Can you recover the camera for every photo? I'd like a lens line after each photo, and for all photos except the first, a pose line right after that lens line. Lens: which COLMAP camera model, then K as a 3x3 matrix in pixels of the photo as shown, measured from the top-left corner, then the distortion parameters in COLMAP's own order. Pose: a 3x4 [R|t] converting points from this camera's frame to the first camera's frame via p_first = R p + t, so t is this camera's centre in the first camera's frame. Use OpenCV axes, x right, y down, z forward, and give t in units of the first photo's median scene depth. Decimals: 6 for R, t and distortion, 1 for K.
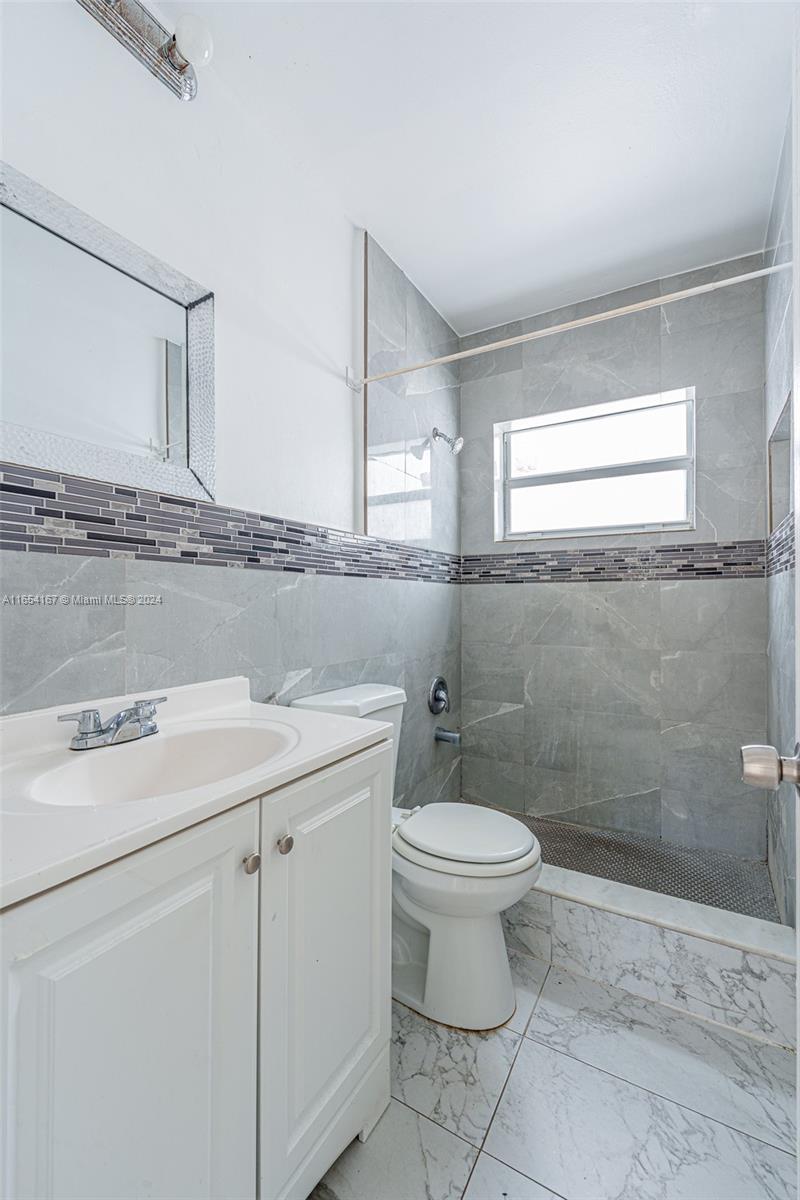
lens RADIAL K [[492.1, 0, 404.0], [0, 492.1, 603.2], [0, 0, 1]] dist [-0.000631, 0.000350]
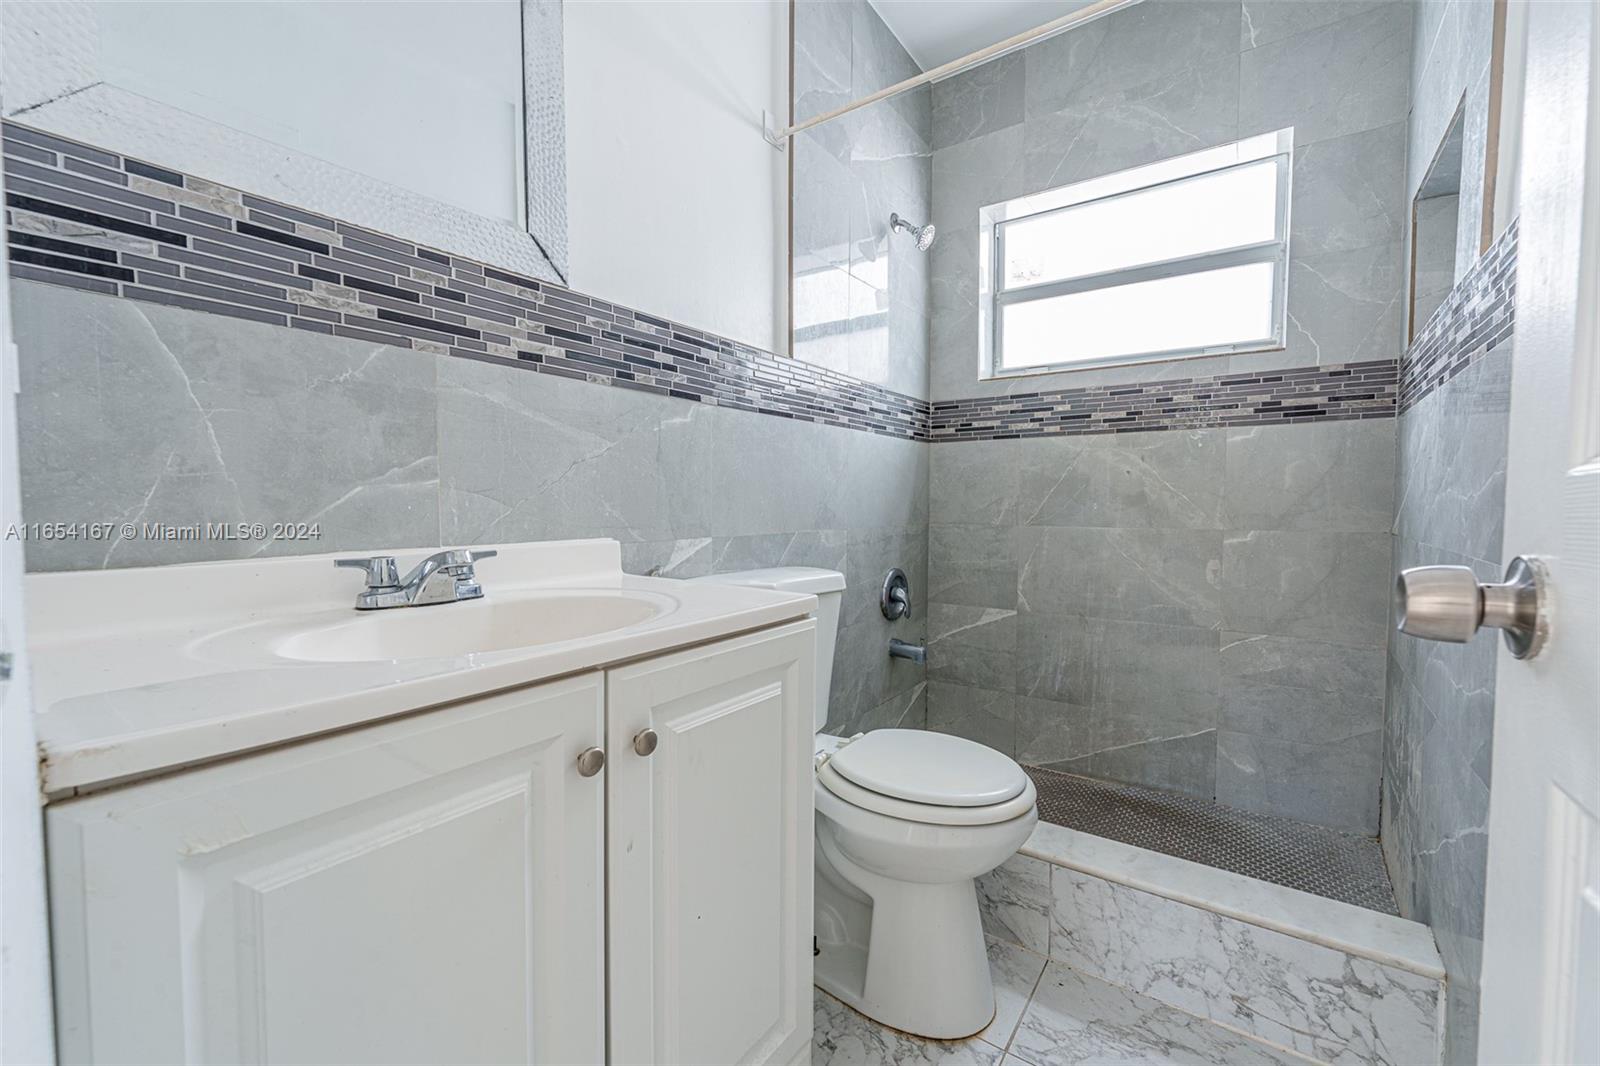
lens RADIAL K [[656.1, 0, 799.5], [0, 656.1, 529.3], [0, 0, 1]] dist [-0.000631, 0.000350]
pose [[0.996301, 0.006837, -0.085661, 0.021304], [-0.002514, 0.998722, 0.050473, 0.075540], [0.085897, -0.050071, 0.995045, 0.069358]]
